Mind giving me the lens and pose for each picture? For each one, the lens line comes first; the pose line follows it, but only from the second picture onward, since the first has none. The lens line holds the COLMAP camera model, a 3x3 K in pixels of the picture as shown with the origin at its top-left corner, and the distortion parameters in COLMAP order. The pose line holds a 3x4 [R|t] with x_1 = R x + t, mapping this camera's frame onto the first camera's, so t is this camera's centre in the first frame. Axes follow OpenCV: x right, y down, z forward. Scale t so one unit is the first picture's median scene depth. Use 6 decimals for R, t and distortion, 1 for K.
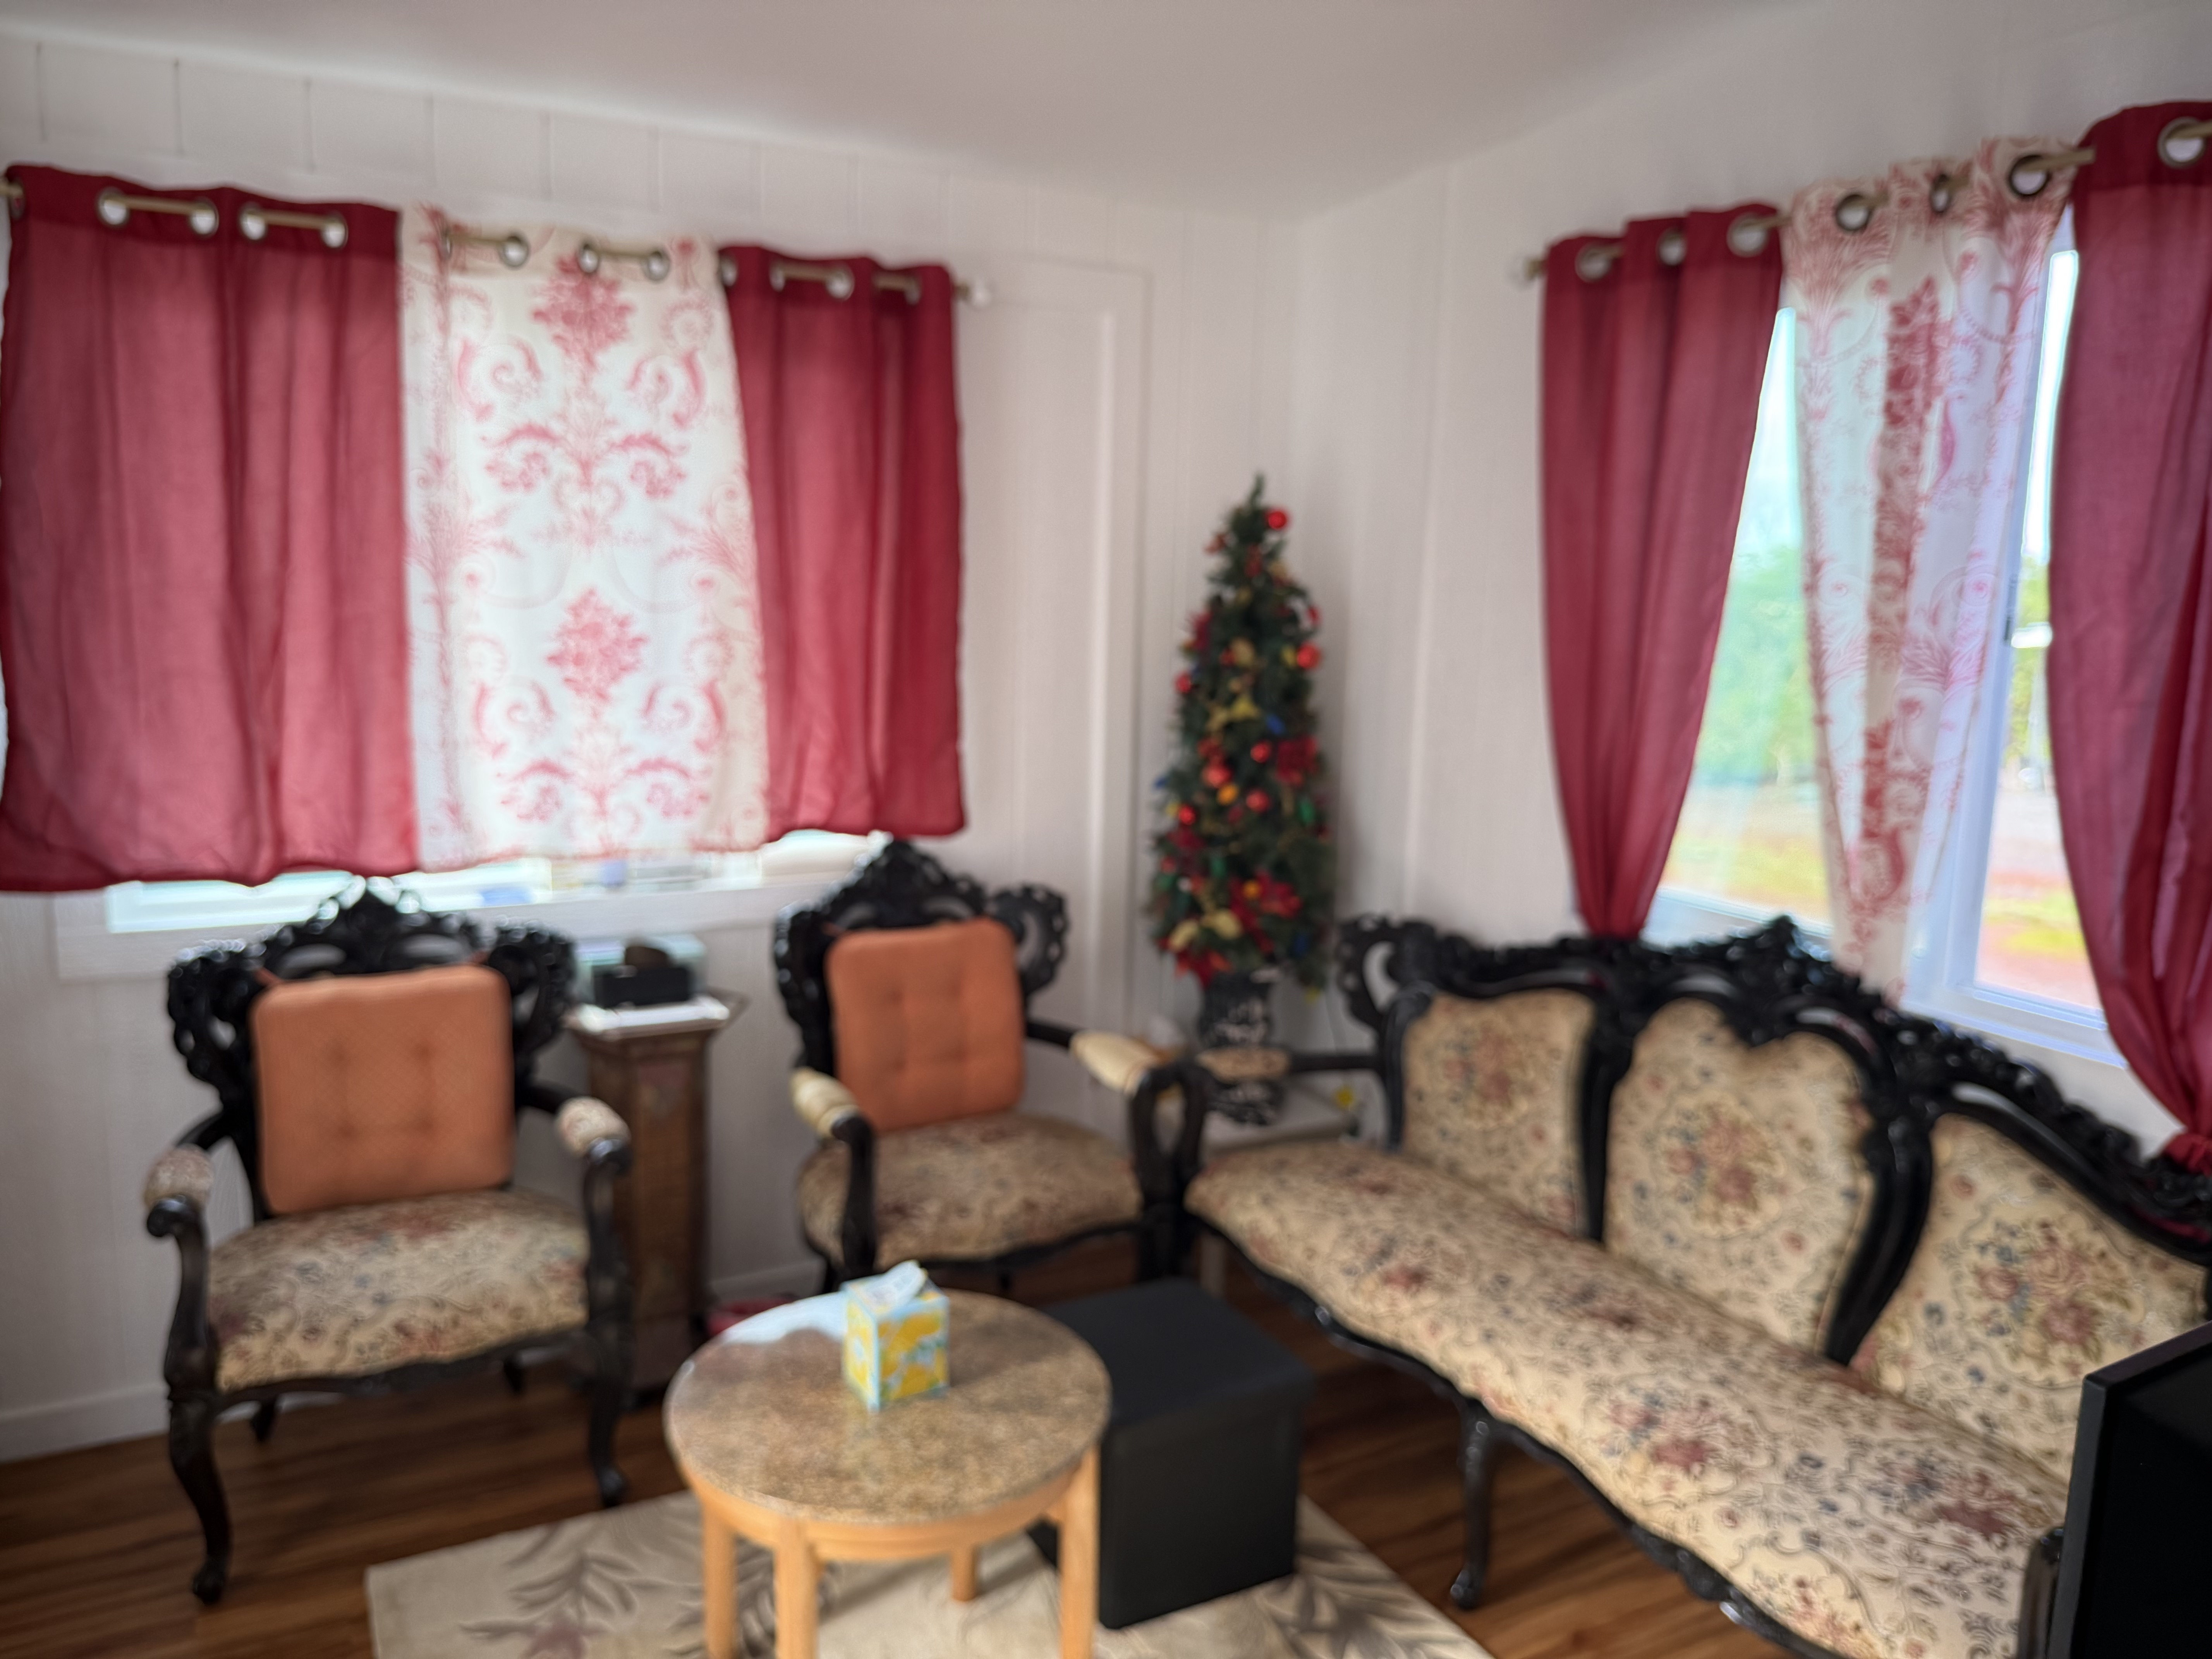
lens RADIAL K [[1667.6, 0, 1217.0], [0, 1667.6, 804.4], [0, 0, 1]] dist [0.103039, -0.219744]
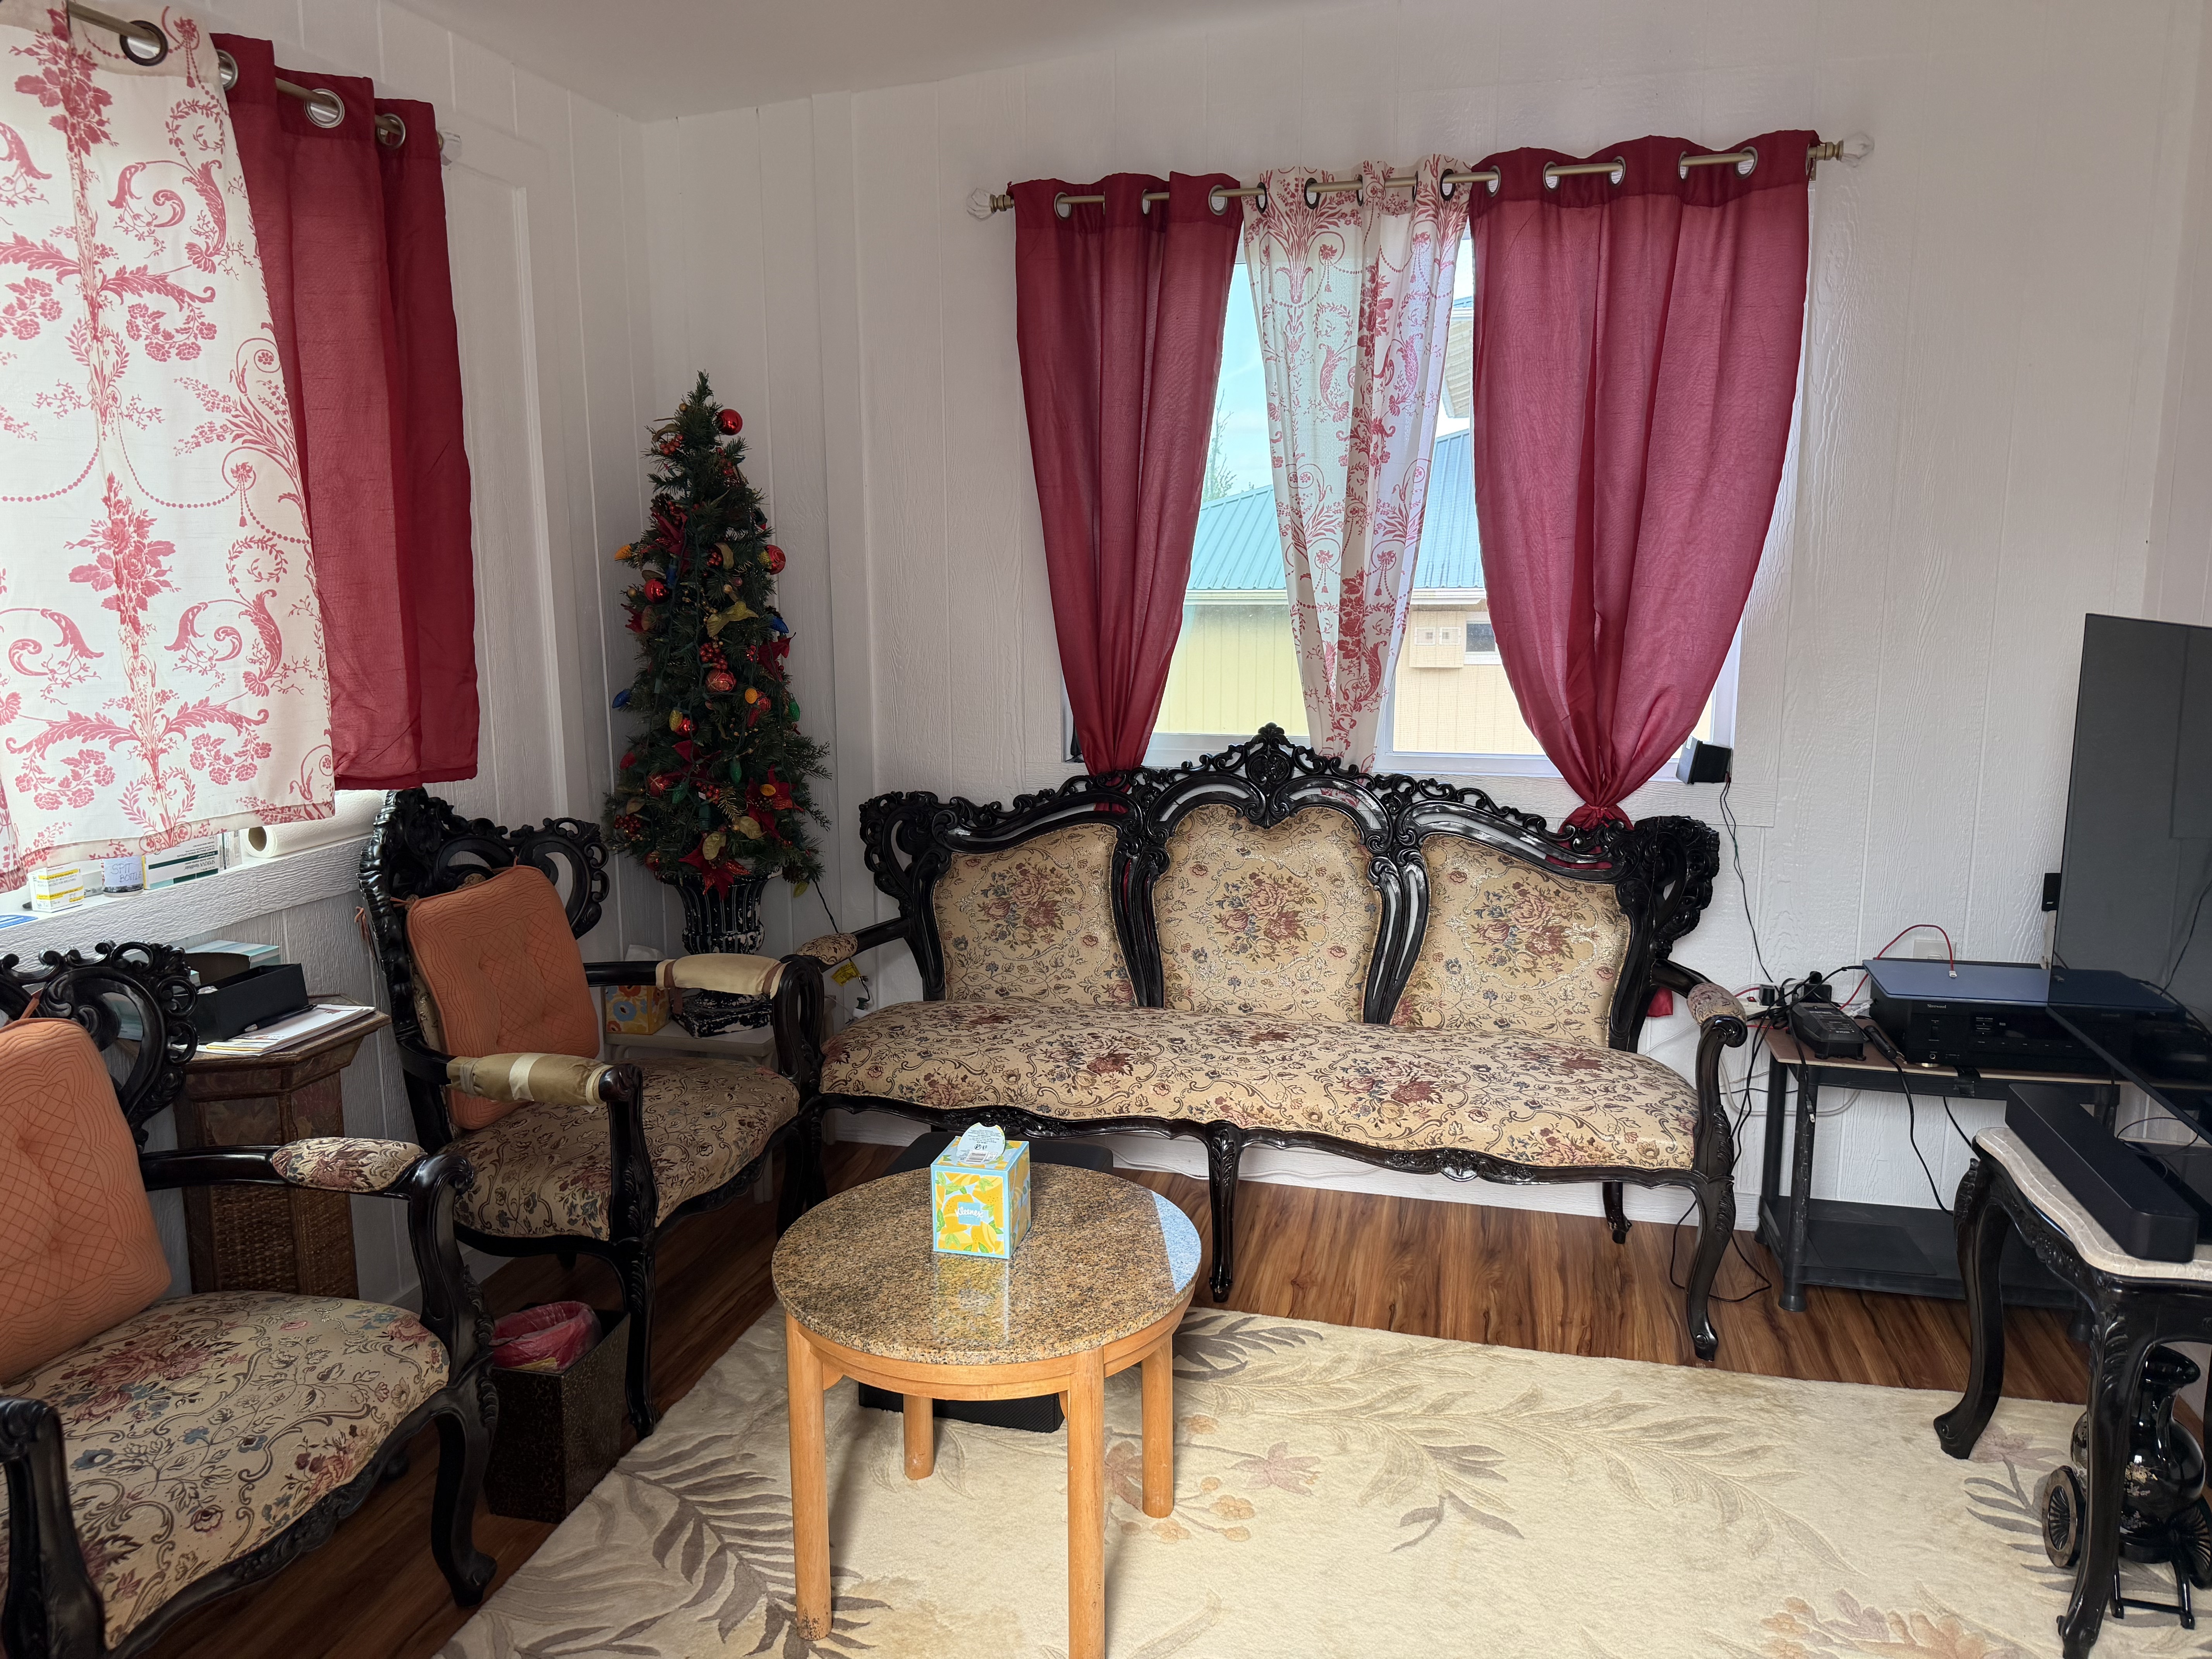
lens RADIAL K [[1542.9, 0, 1106.0], [0, 1542.9, 829.5], [0, 0, 1]] dist [-0.000090, -0.021968]
pose [[0.675393, -0.154711, 0.721047, -0.588330], [0.125625, 0.987592, 0.094232, 0.014821], [-0.726680, 0.026938, 0.686448, 0.232920]]
